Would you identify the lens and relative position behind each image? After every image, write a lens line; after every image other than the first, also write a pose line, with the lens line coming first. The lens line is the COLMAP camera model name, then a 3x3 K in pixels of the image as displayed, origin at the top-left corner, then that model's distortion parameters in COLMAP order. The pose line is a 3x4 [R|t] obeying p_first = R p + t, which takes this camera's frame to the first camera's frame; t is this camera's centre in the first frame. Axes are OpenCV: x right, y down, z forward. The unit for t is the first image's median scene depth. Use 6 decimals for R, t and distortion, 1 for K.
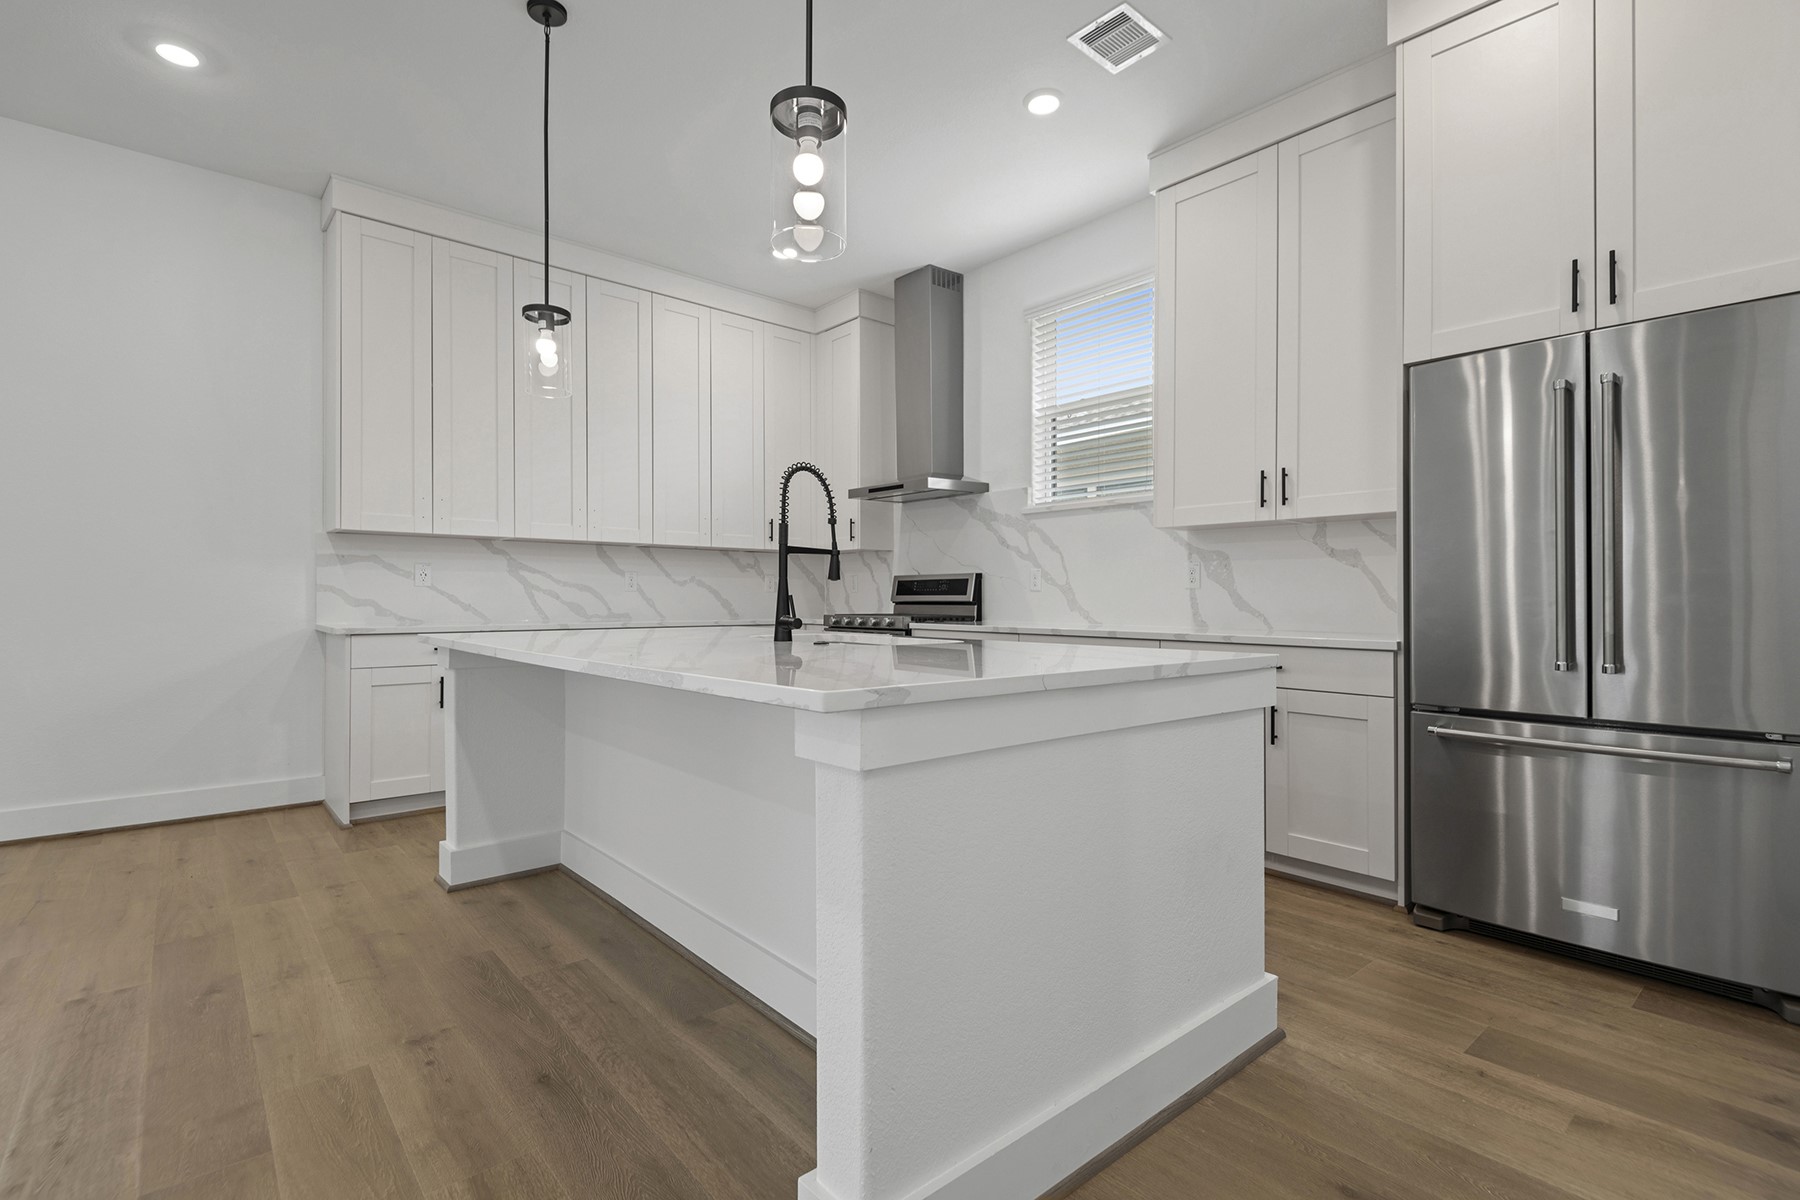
lens RADIAL K [[846.8, 0, 904.7], [0, 846.8, 600.6], [0, 0, 1]] dist [-0.003466, -0.000875]
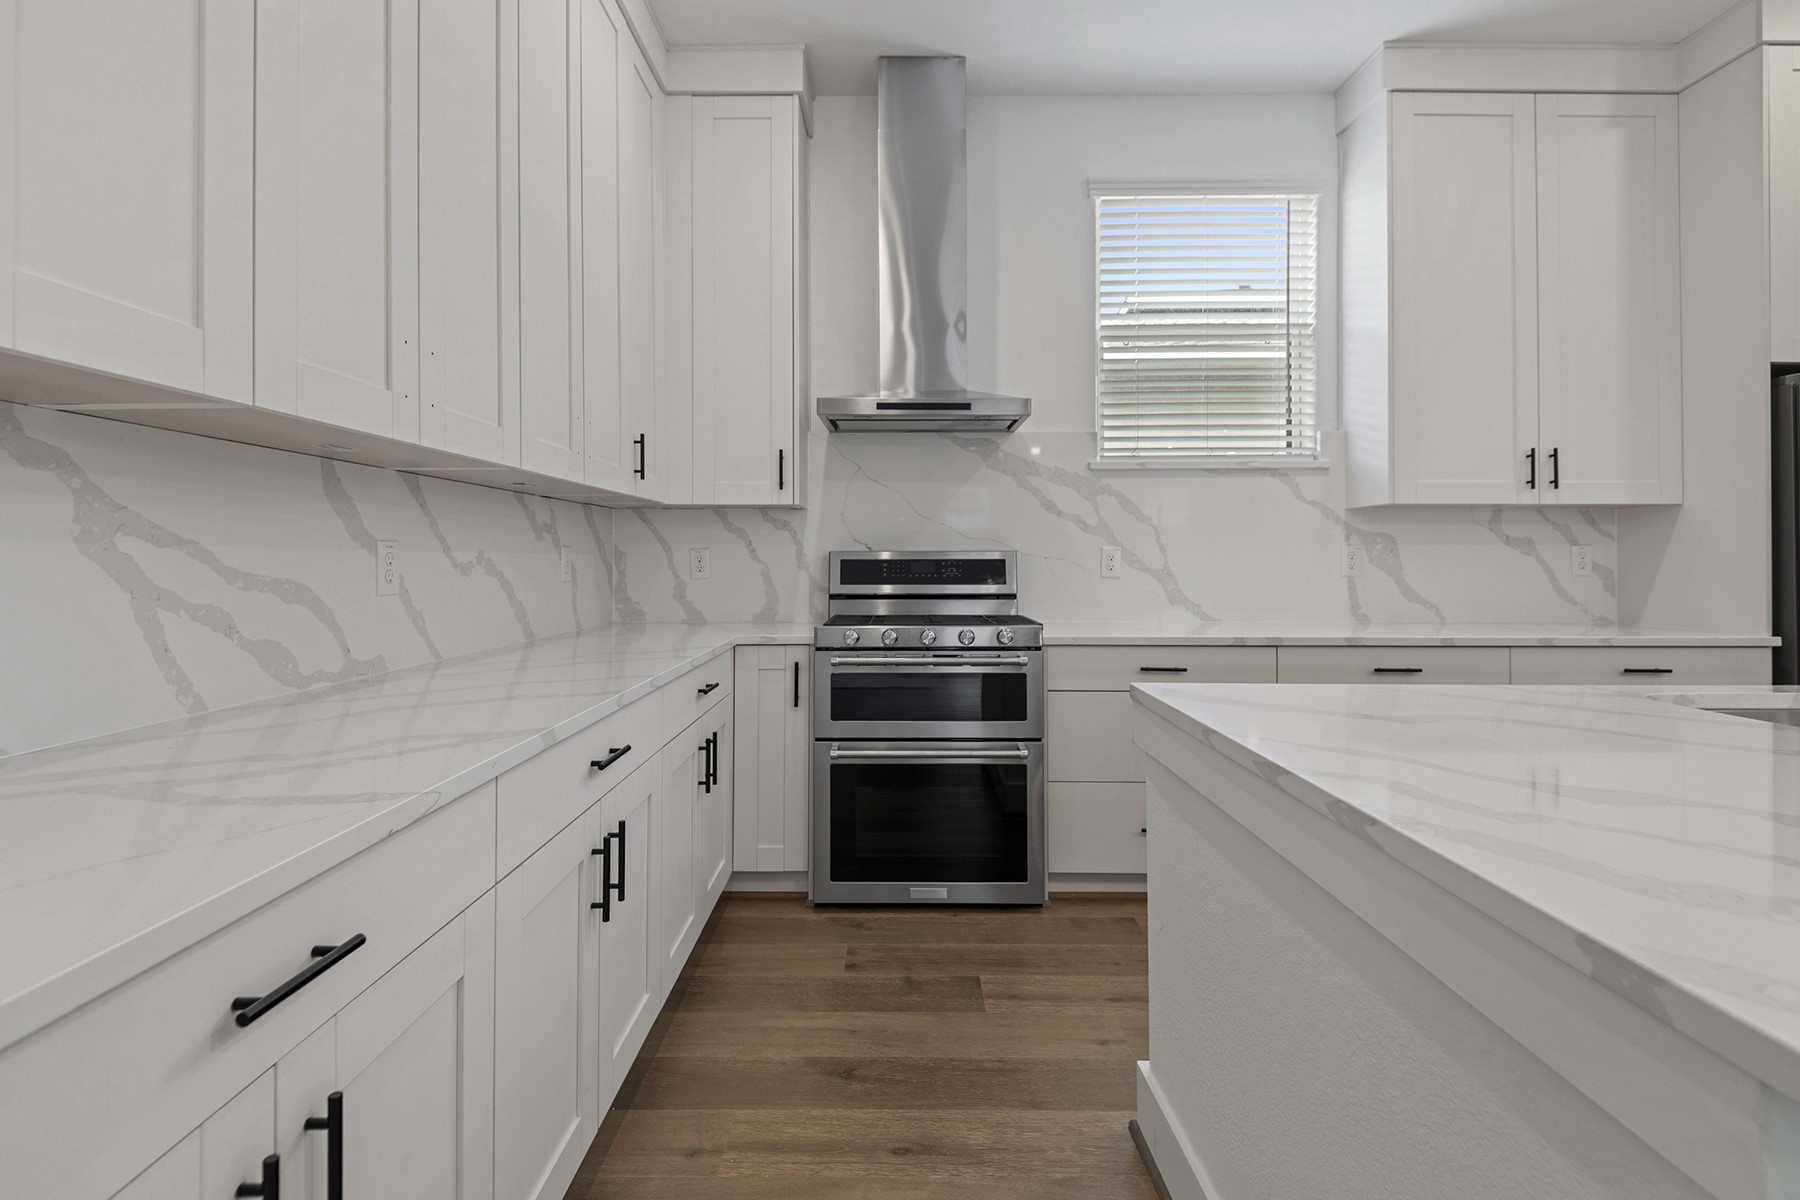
lens RADIAL K [[846.8, 0, 887.6], [0, 846.8, 548.6], [0, 0, 1]] dist [-0.003466, -0.000875]
pose [[0.656336, 0.006007, 0.754445, -0.506255], [0.003710, 0.999931, -0.011189, -0.028827], [-0.754460, 0.010142, 0.656268, 0.670474]]
